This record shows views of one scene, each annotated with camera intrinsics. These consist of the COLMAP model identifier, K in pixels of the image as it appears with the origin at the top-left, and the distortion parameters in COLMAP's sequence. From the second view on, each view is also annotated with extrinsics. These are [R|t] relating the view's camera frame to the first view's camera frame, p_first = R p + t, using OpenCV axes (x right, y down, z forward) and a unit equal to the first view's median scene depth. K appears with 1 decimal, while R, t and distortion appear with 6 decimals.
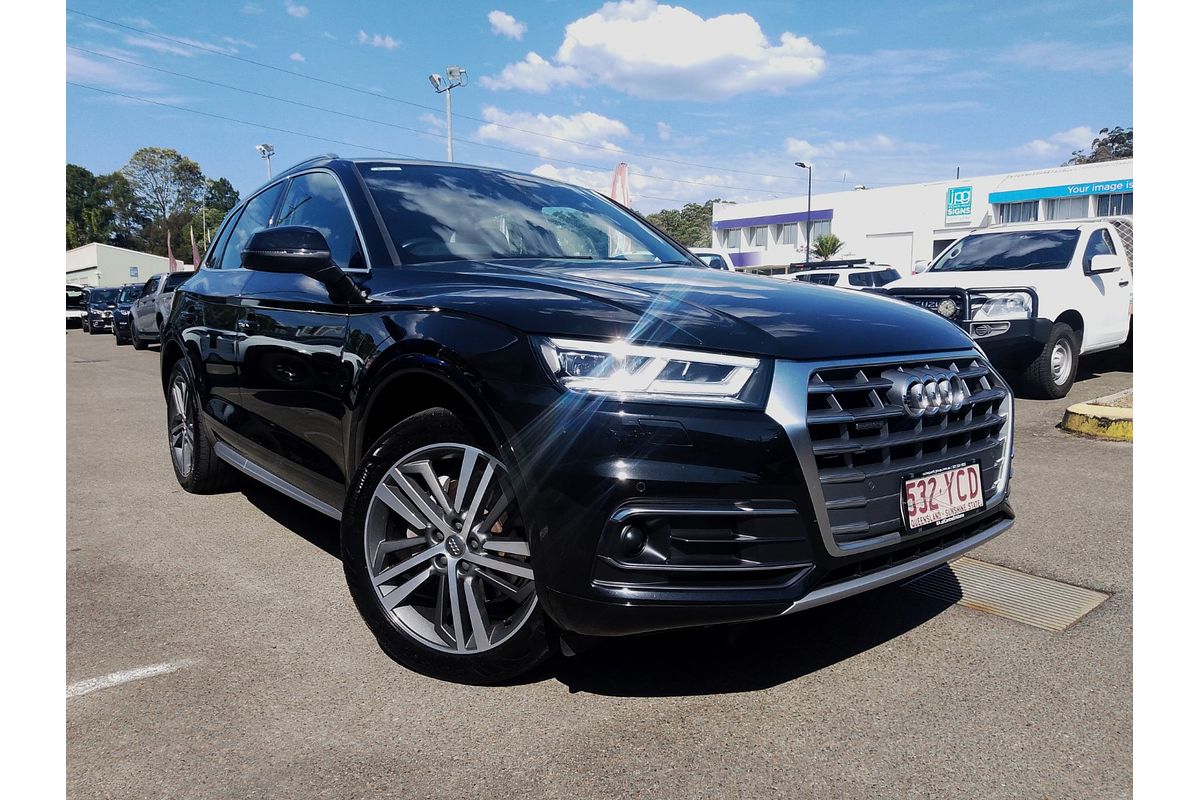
lens RADIAL K [[864.0, 0, 599.9], [0, 864.0, 393.9], [0, 0, 1]] dist [-0.012081, 0.001371]
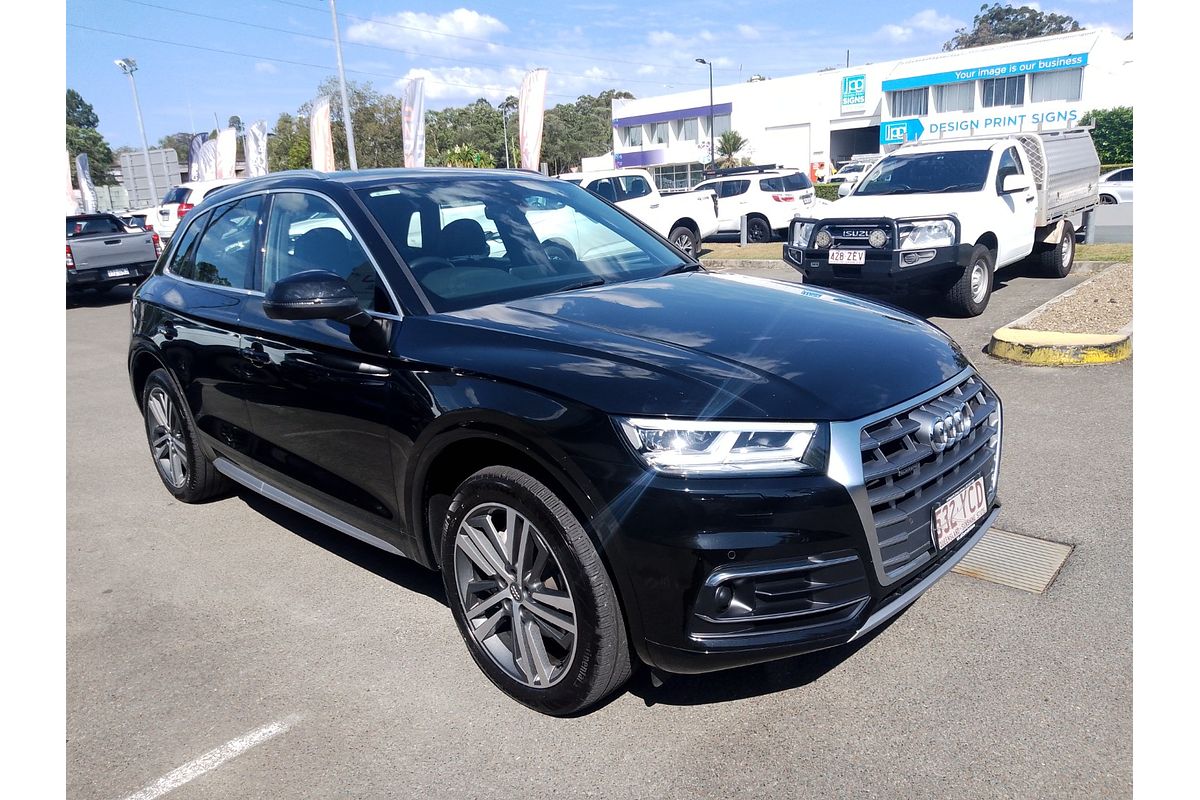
lens RADIAL K [[864.0, 0, 599.9], [0, 864.0, 393.9], [0, 0, 1]] dist [-0.012081, 0.001371]
pose [[0.990941, -0.083108, 0.105496, -0.111207], [0.069583, 0.989589, 0.125980, -0.127360], [-0.114867, -0.117498, 0.986408, -0.042013]]
